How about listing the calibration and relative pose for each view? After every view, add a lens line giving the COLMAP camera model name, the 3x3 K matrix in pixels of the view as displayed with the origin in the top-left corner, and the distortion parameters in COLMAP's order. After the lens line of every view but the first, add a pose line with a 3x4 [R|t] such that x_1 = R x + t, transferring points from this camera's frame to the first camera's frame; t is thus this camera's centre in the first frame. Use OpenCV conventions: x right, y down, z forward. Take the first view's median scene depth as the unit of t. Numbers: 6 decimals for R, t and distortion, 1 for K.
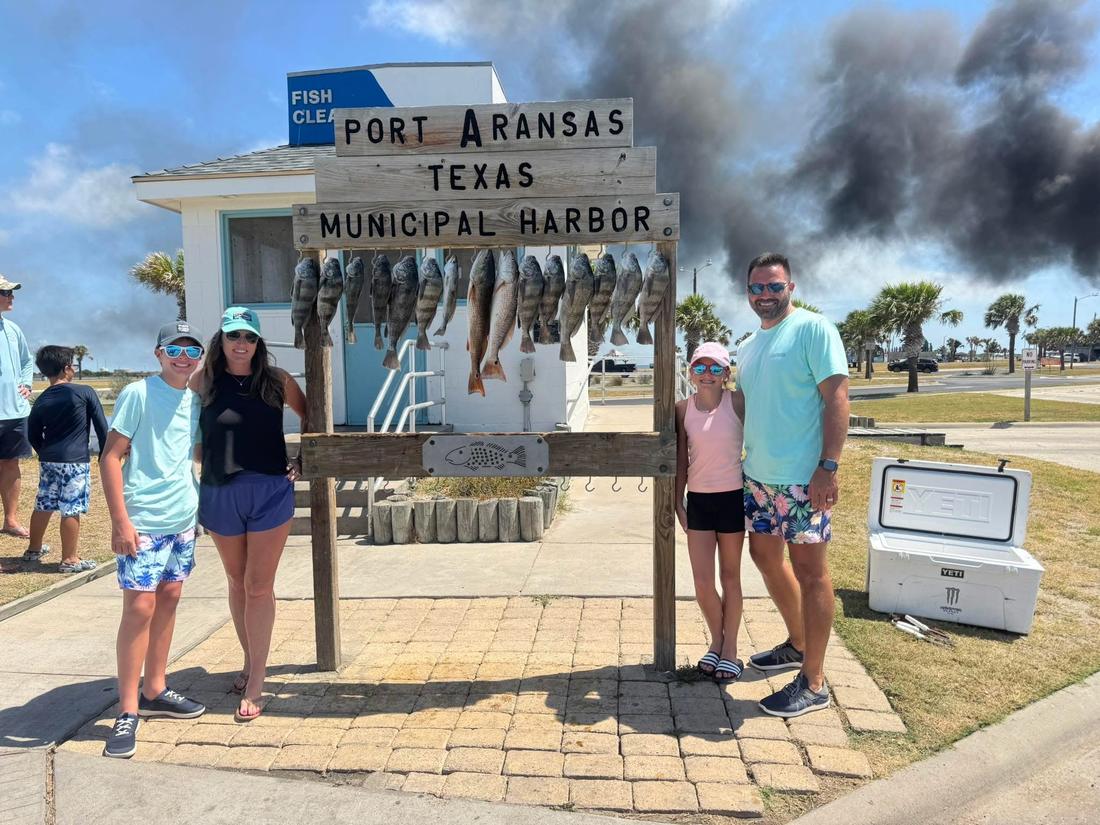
lens RADIAL K [[808.2, 0, 558.0], [0, 808.2, 426.0], [0, 0, 1]] dist [0.052708, -0.092138]
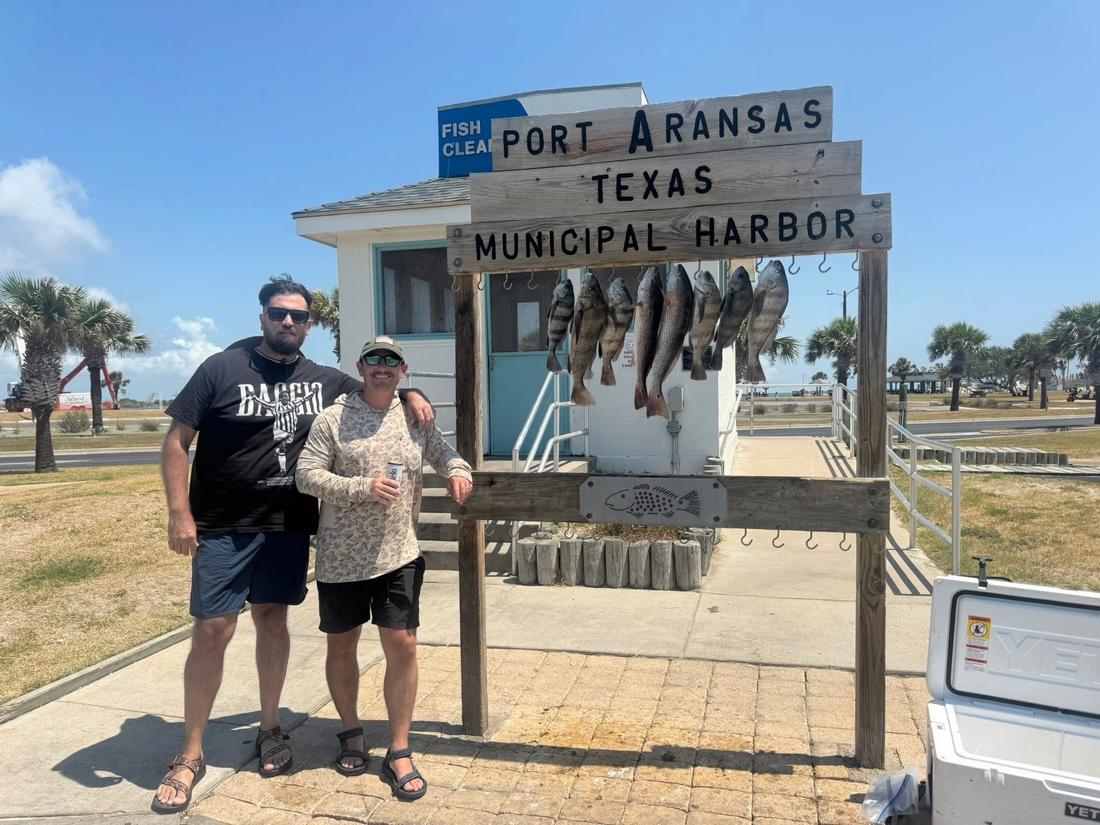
lens RADIAL K [[808.2, 0, 532.1], [0, 808.2, 424.9], [0, 0, 1]] dist [0.052708, -0.092138]
pose [[0.980957, 0.007494, -0.194082, -0.048420], [-0.014500, 0.999292, -0.034704, -0.013187], [0.193684, 0.036857, 0.980371, 0.116853]]
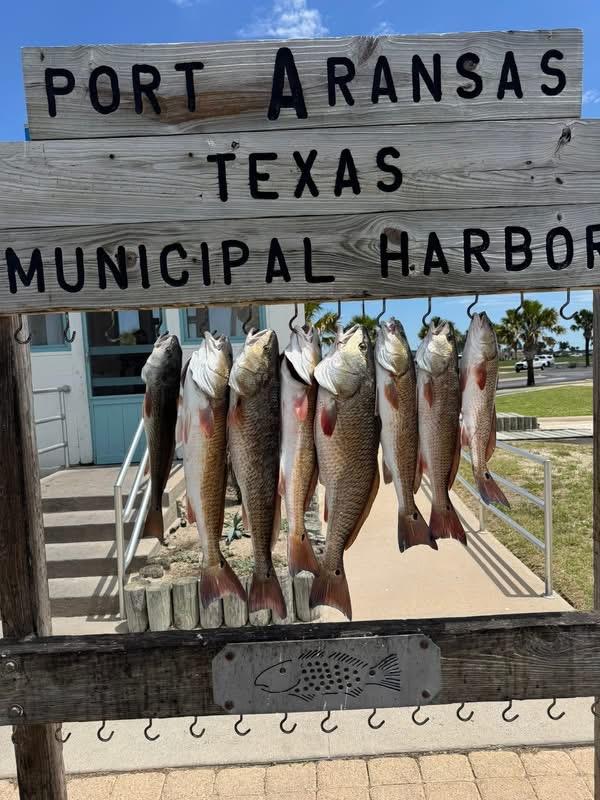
lens RADIAL K [[587.8, 0, 313.5], [0, 587.8, 406.0], [0, 0, 1]] dist [0.052708, -0.092138]
pose [[0.995072, -0.040614, 0.090453, -0.131991], [0.041589, 0.999095, -0.008924, -0.148510], [-0.090009, 0.012642, 0.995861, 0.606883]]
